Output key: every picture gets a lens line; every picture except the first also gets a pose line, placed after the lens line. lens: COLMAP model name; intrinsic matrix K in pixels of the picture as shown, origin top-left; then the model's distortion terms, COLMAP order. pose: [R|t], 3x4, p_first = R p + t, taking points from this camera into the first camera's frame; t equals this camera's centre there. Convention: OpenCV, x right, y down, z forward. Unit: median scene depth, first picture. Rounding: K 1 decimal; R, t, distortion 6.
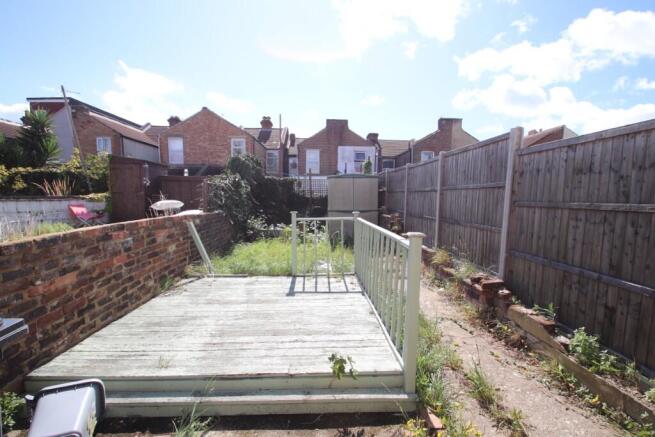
lens RADIAL K [[303.0, 0, 330.6], [0, 303.0, 224.2], [0, 0, 1]] dist [-0.005126, -0.008114]
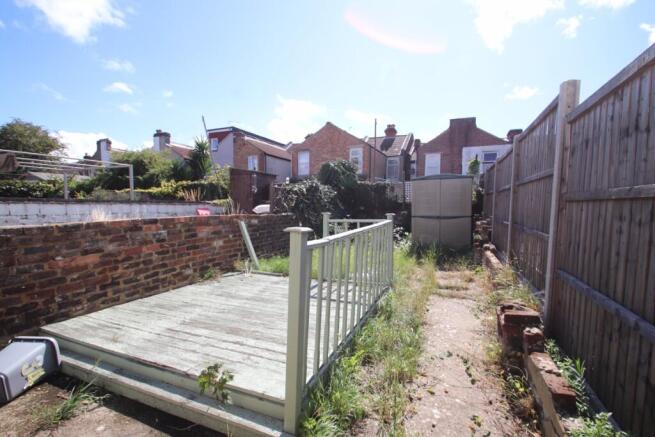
lens RADIAL K [[303.0, 0, 326.7], [0, 303.0, 221.1], [0, 0, 1]] dist [-0.005126, -0.008114]
pose [[0.905166, 0.019448, -0.424613, 0.388639], [-0.035142, 0.998957, -0.029160, 0.017967], [0.423603, 0.041316, 0.904905, 0.181009]]
